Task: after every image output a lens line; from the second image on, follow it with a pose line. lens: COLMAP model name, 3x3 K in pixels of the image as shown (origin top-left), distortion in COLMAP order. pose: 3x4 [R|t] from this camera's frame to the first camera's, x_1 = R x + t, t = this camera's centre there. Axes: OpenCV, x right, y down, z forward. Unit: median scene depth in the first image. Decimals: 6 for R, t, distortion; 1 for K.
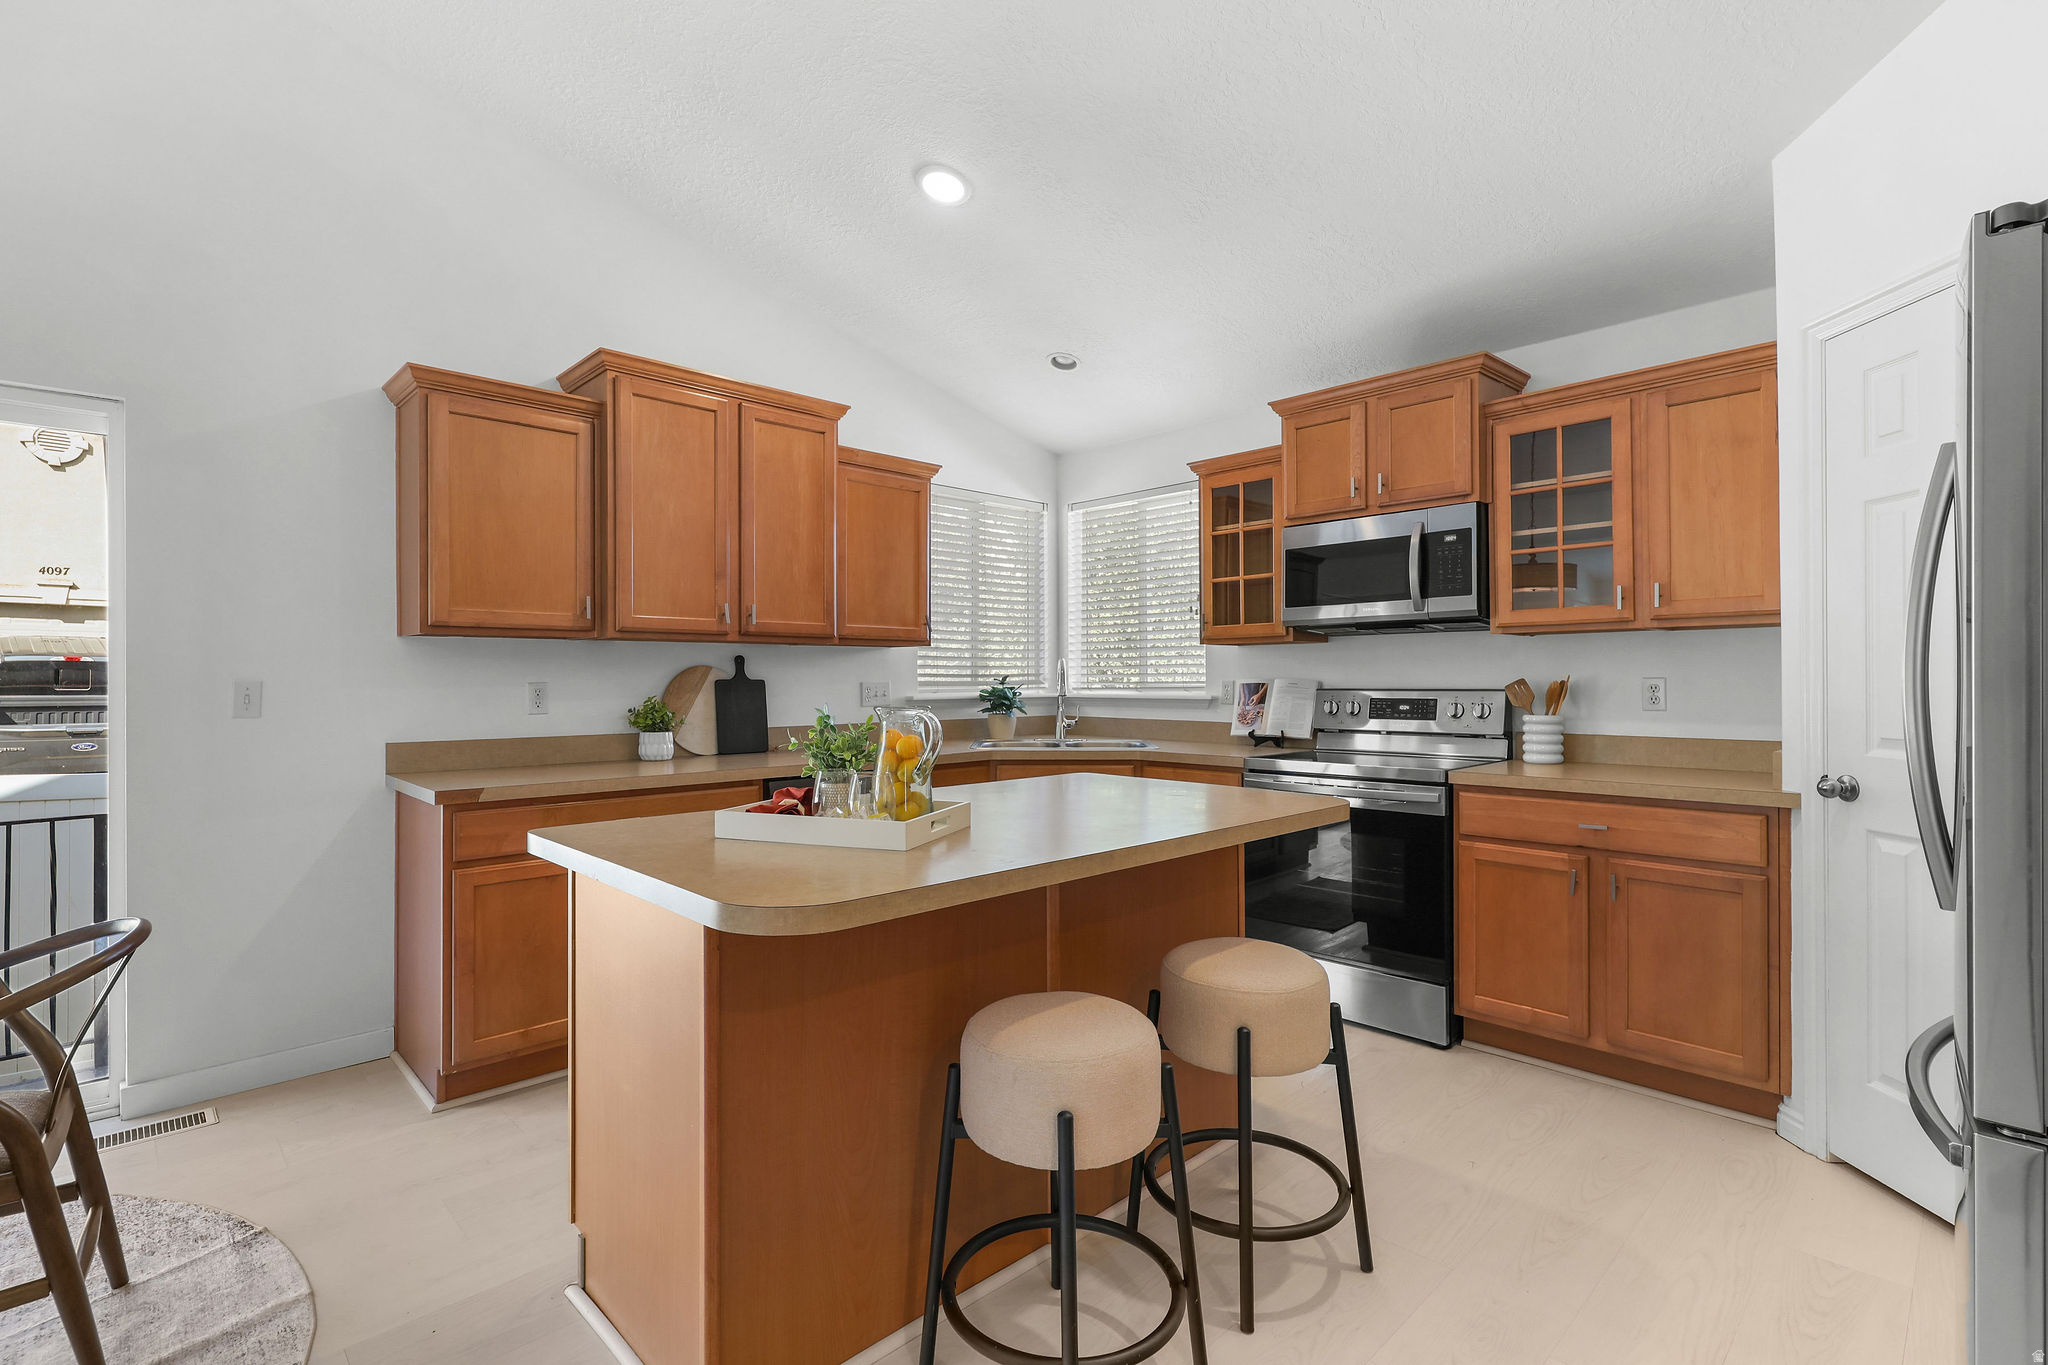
lens RADIAL K [[936.7, 0, 1013.4], [0, 936.7, 681.9], [0, 0, 1]] dist [0.000347, 0.000649]
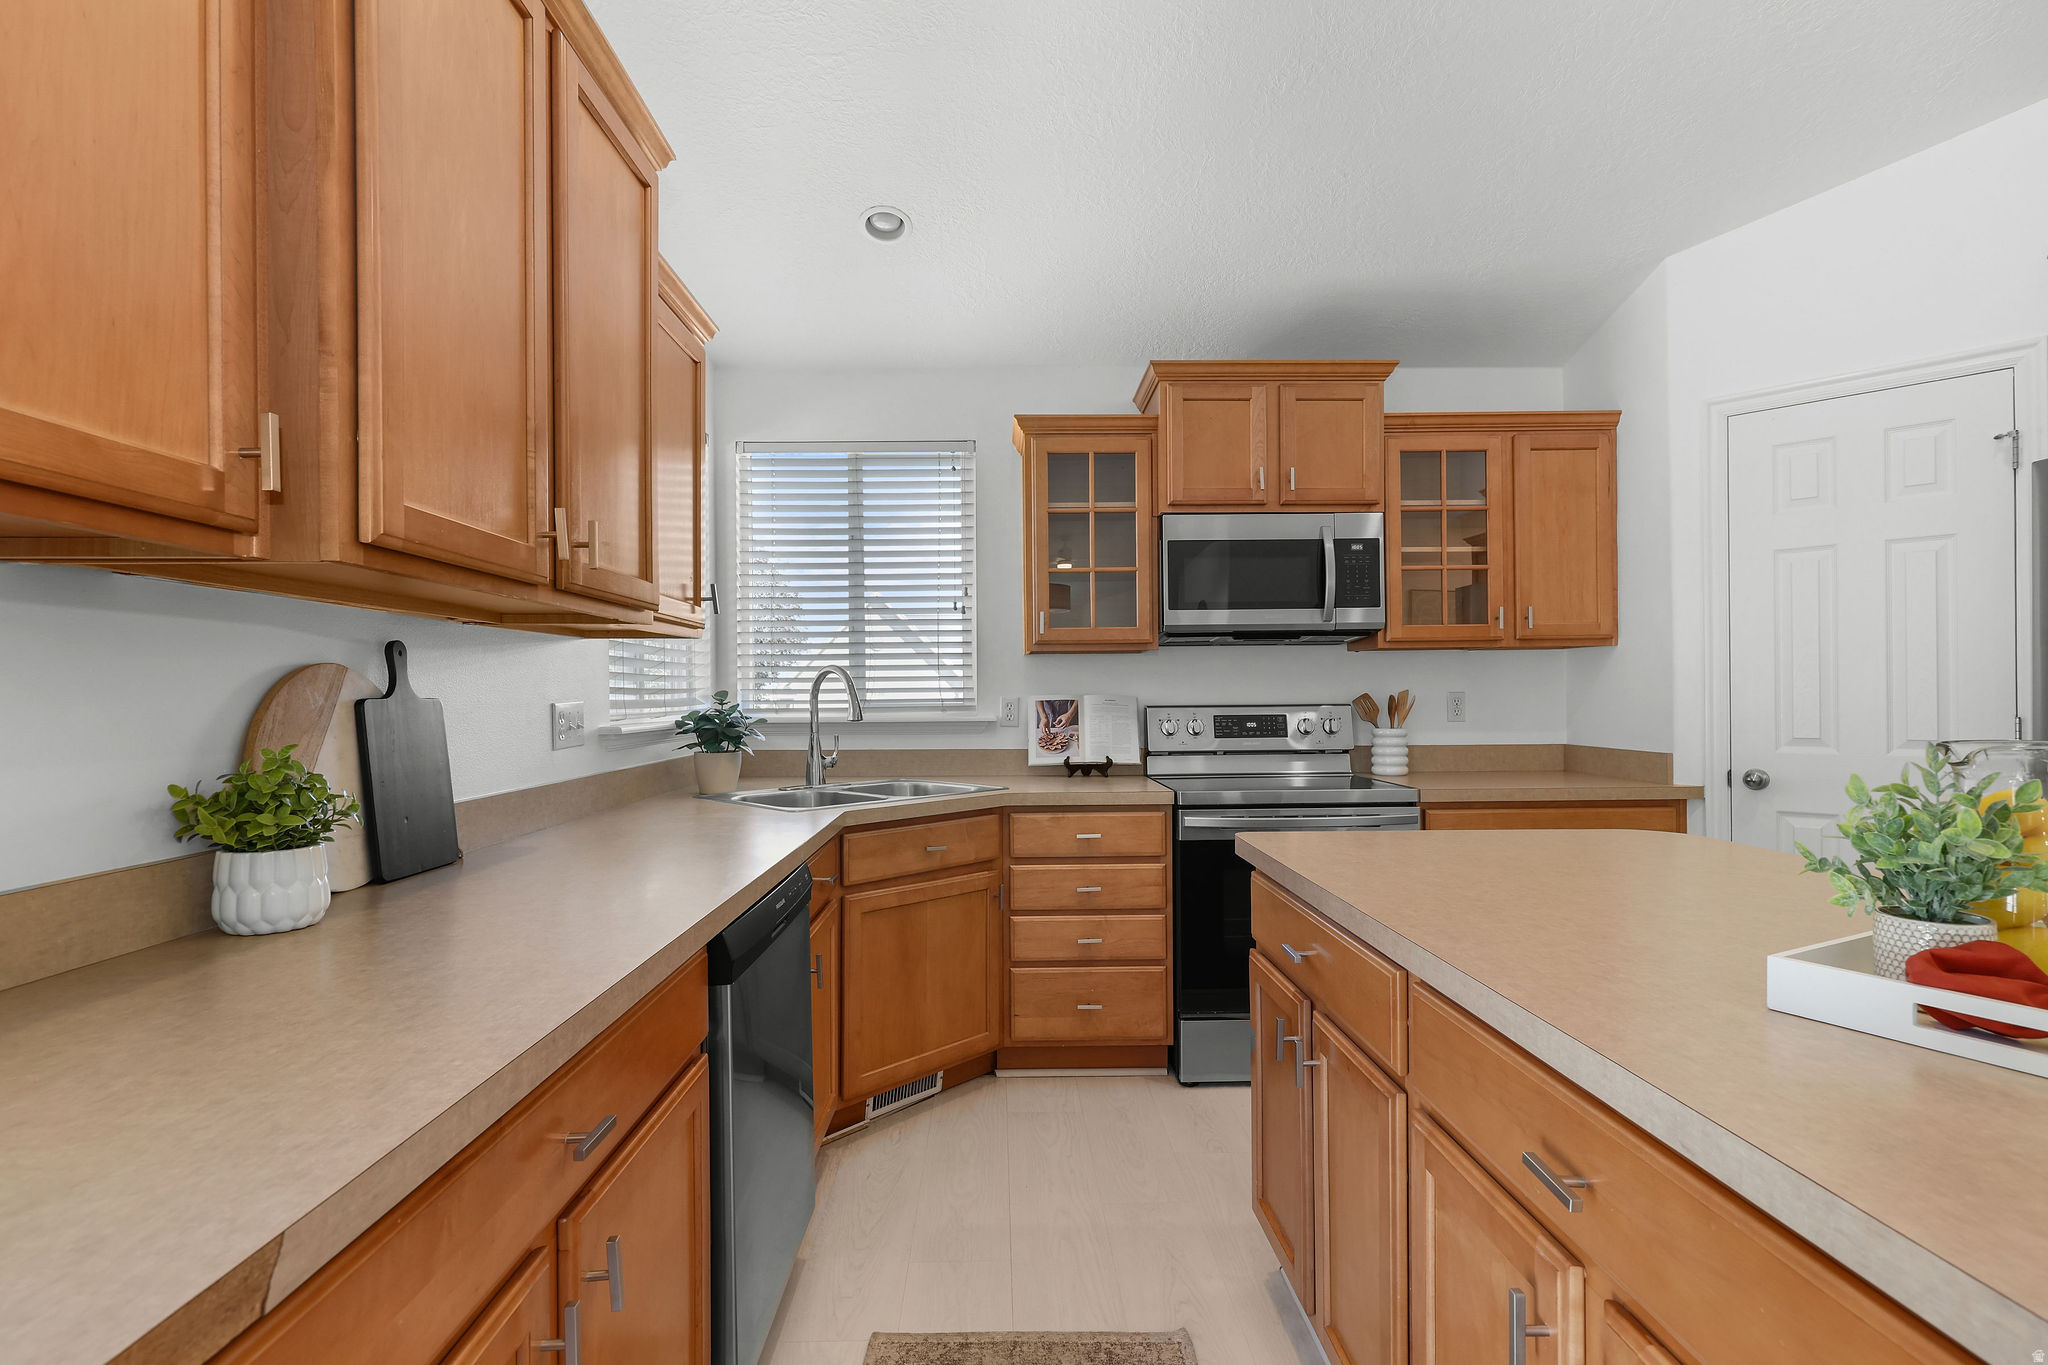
lens RADIAL K [[948.6, 0, 1014.2], [0, 948.6, 697.1], [0, 0, 1]] dist [0.000811, 0.000386]
pose [[0.681757, -0.003856, 0.731568, -0.447275], [0.006617, 0.999978, -0.000896, -0.000888], [-0.731549, 0.005451, 0.681767, 0.549178]]
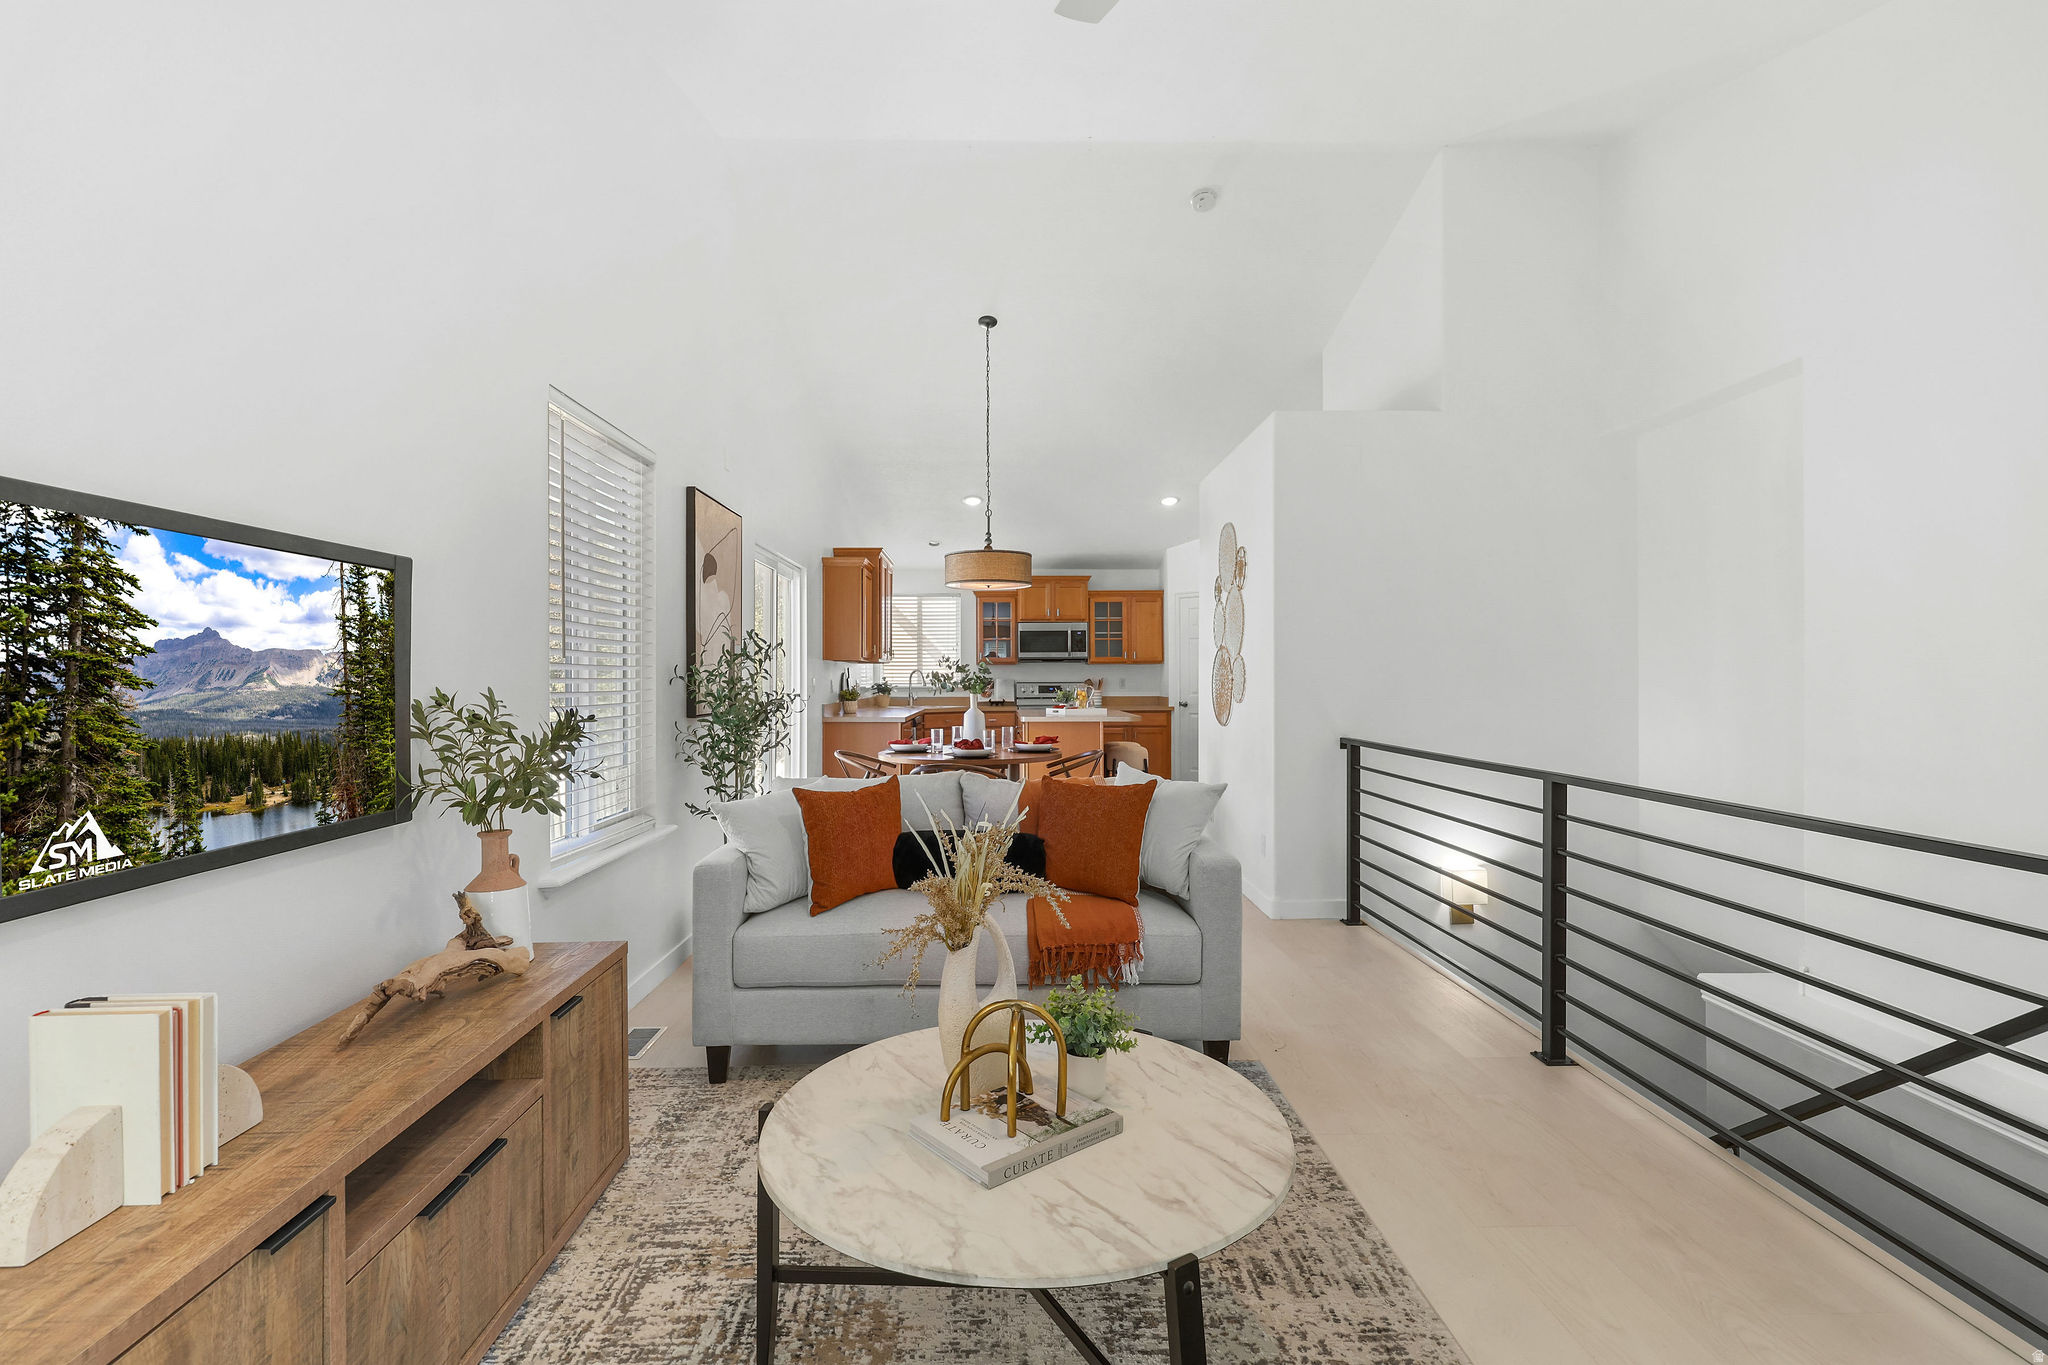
lens RADIAL K [[936.7, 0, 1013.4], [0, 936.7, 681.9], [0, 0, 1]] dist [0.000347, 0.000649]
pose [[0.676329, -0.002952, 0.736594, -1.791809], [0.003212, 0.999994, 0.001058, 0.003256], [-0.736593, 0.001650, 0.676335, -0.847218]]
